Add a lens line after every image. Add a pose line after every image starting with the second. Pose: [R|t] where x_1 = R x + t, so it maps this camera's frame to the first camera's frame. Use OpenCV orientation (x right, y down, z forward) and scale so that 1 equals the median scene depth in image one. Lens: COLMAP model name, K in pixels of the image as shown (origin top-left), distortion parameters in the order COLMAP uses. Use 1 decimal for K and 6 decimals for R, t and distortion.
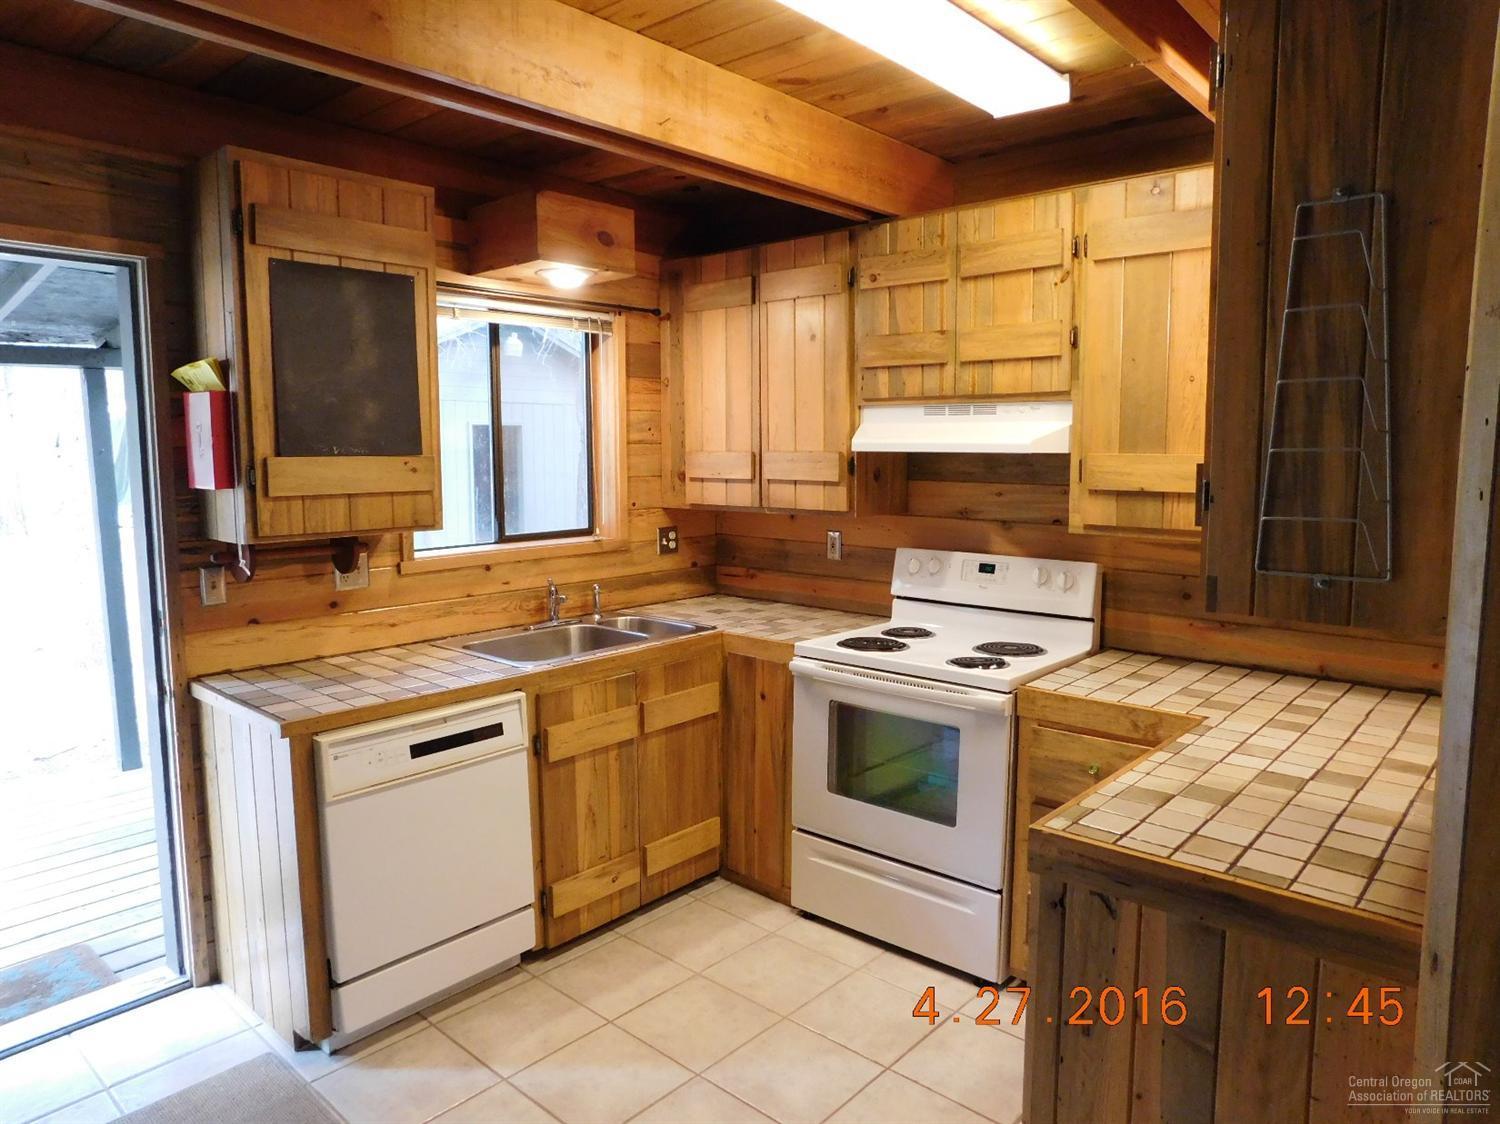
lens RADIAL K [[988.9, 0, 749.3], [0, 988.9, 565.4], [0, 0, 1]] dist [-0.037058, -0.001153]
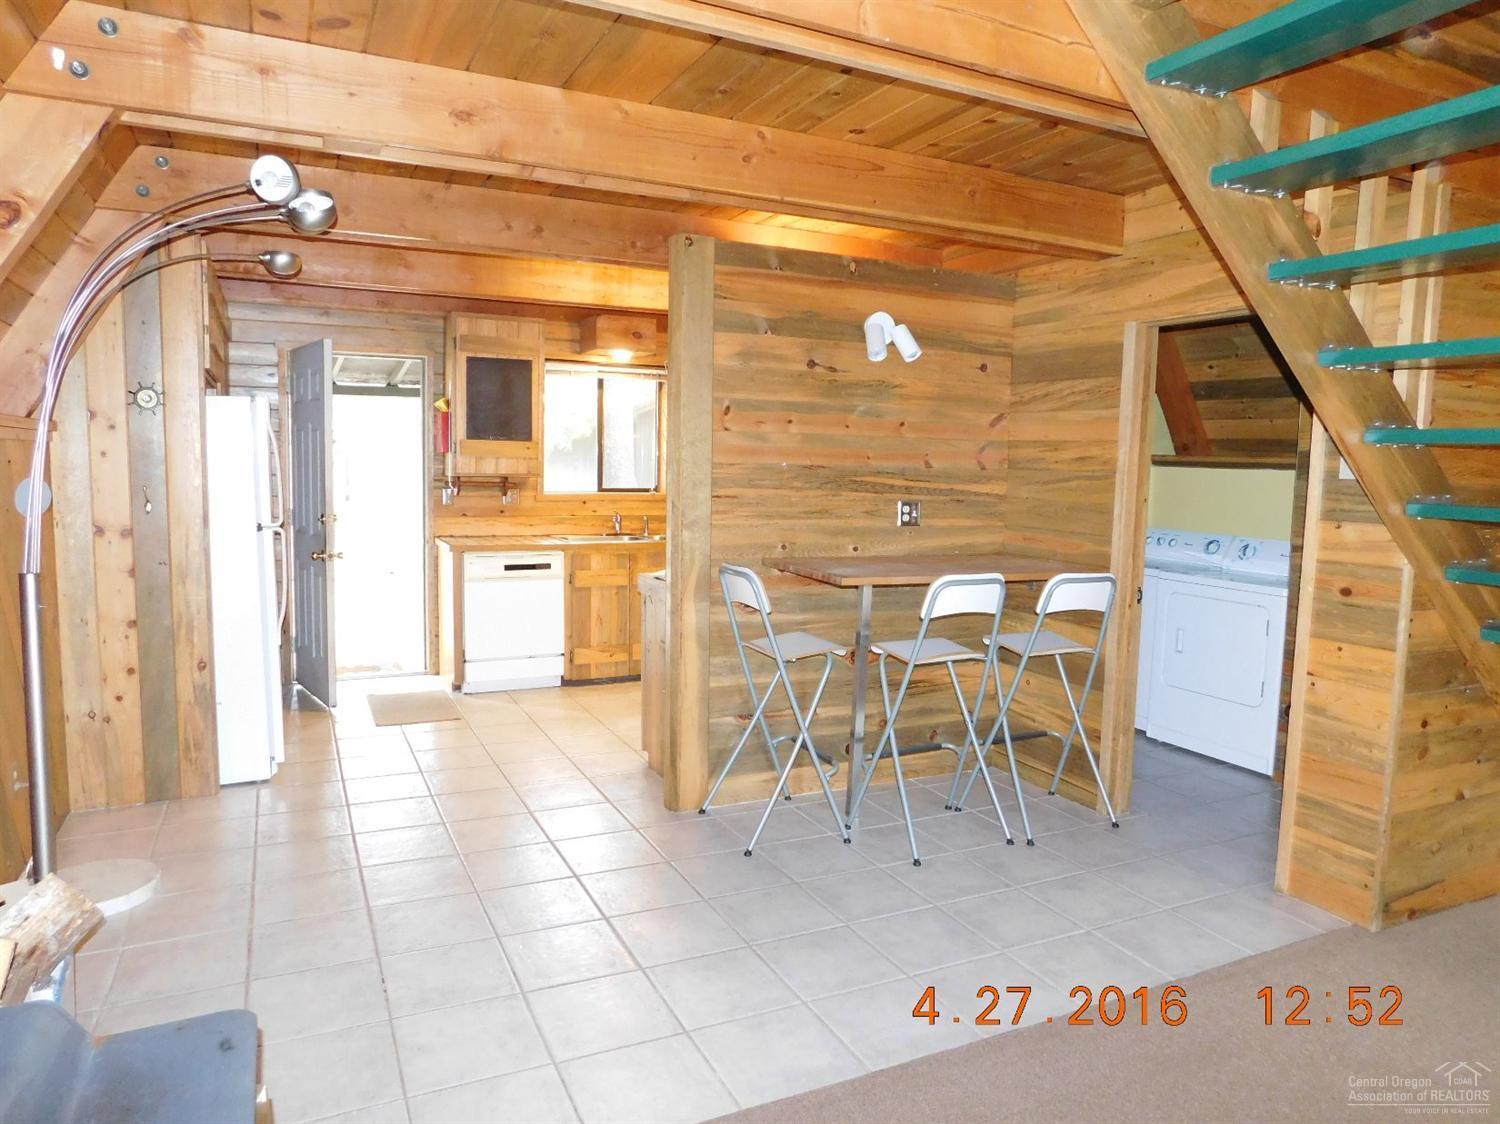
lens RADIAL K [[988.9, 0, 751.2], [0, 988.9, 559.8], [0, 0, 1]] dist [-0.037058, -0.001153]
pose [[0.919263, 0.058722, -0.389239, 0.935007], [-0.071549, 0.997265, -0.018526, 0.149546], [0.387086, 0.044880, 0.920951, -0.779480]]
